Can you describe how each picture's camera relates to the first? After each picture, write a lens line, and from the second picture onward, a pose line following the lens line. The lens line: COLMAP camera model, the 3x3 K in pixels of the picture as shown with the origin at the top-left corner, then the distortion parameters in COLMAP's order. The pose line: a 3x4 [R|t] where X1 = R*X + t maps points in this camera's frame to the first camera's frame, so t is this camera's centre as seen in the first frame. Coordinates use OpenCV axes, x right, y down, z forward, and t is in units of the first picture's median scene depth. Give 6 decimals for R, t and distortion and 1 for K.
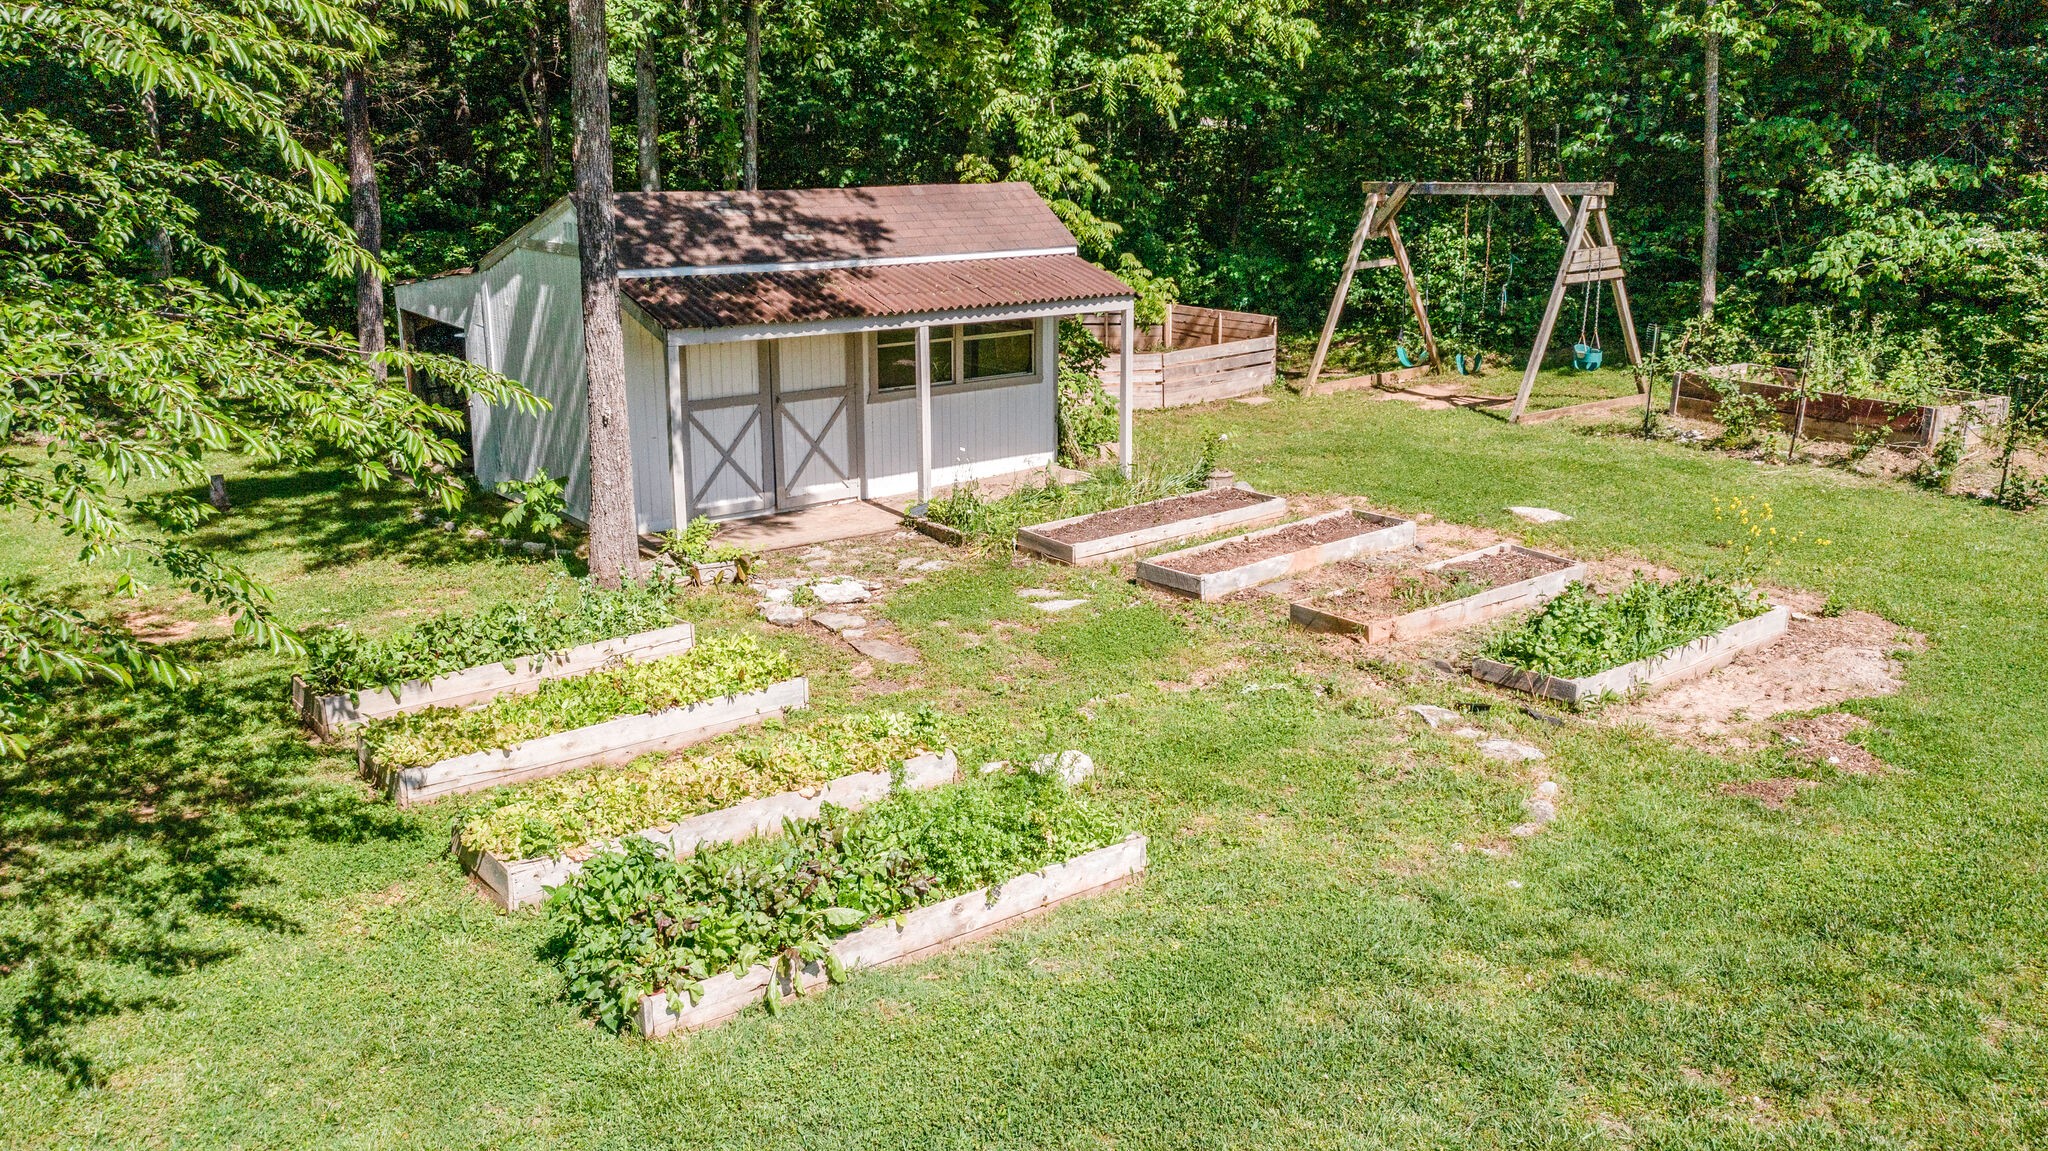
lens RADIAL K [[1618.6, 0, 977.2], [0, 1618.6, 581.6], [0, 0, 1]] dist [-0.021342, -0.000298]
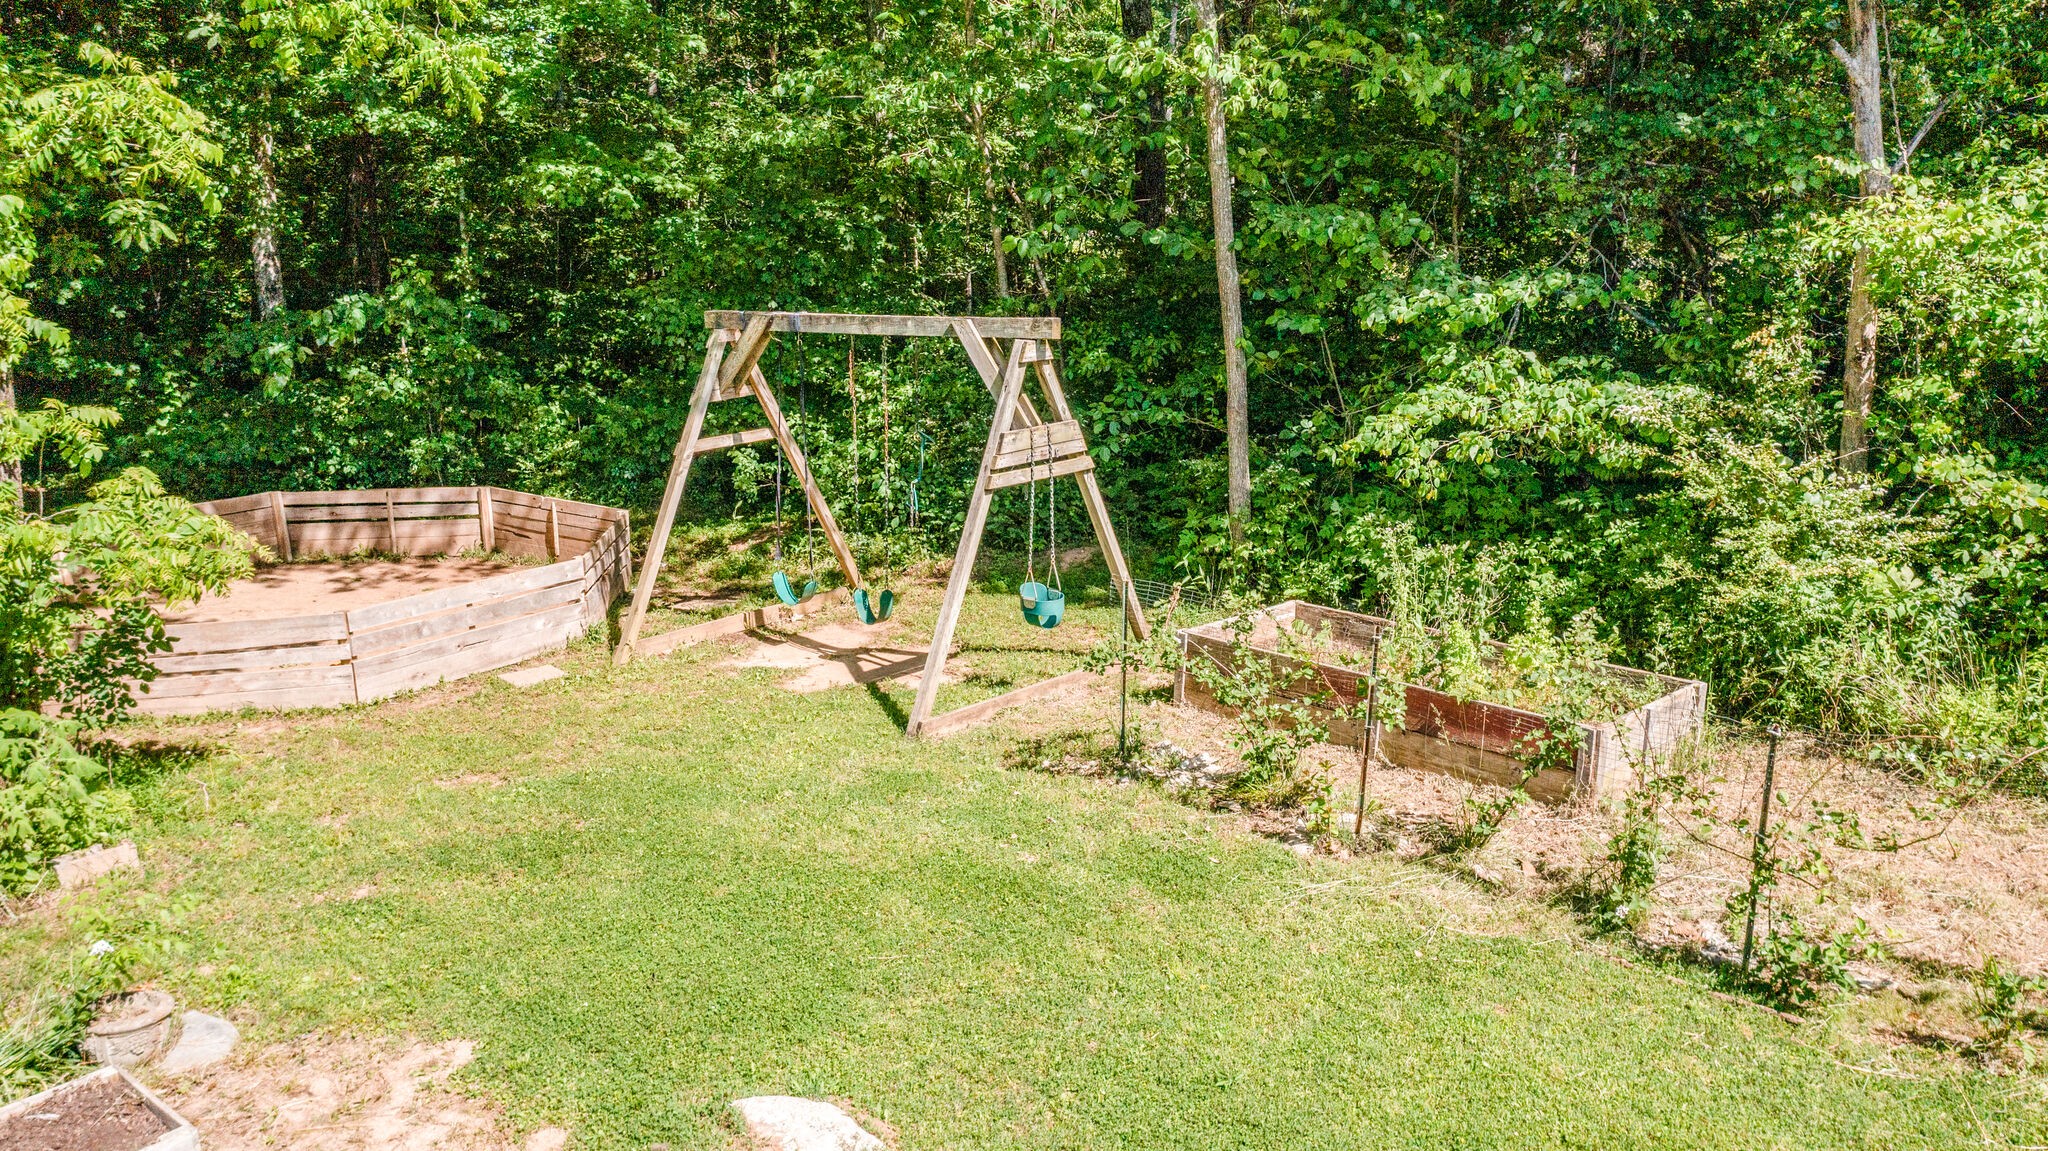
lens RADIAL K [[1618.6, 0, 1025.7], [0, 1618.6, 573.2], [0, 0, 1]] dist [-0.021342, -0.000298]
pose [[0.969921, -0.042711, 0.239642, 0.232378], [0.056399, 0.997128, -0.050553, -0.122472], [-0.236794, 0.062548, 0.969544, 0.425430]]
